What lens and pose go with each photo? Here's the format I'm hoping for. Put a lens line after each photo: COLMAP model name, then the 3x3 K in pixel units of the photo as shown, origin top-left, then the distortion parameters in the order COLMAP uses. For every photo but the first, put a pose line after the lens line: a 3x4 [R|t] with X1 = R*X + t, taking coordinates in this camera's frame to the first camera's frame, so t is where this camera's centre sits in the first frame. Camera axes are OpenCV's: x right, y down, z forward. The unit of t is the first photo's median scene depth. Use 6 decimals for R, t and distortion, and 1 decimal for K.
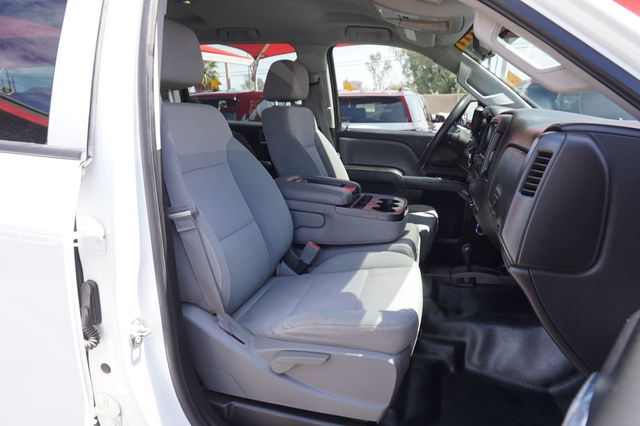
lens RADIAL K [[444.9, 0, 320.6], [0, 444.9, 201.1], [0, 0, 1]] dist [-0.023133, 0.000565]
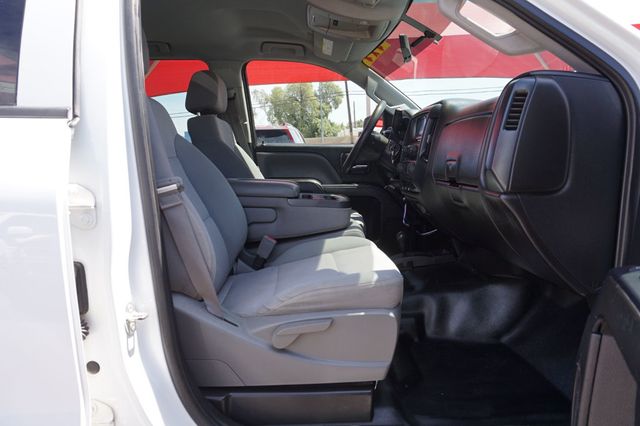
lens RADIAL K [[444.9, 0, 320.6], [0, 444.9, 201.1], [0, 0, 1]] dist [-0.023133, 0.000565]
pose [[0.954097, -0.064292, 0.292517, -0.216548], [0.095563, 0.990986, -0.093886, 0.135302], [-0.283844, 0.117530, 0.951640, 0.018557]]
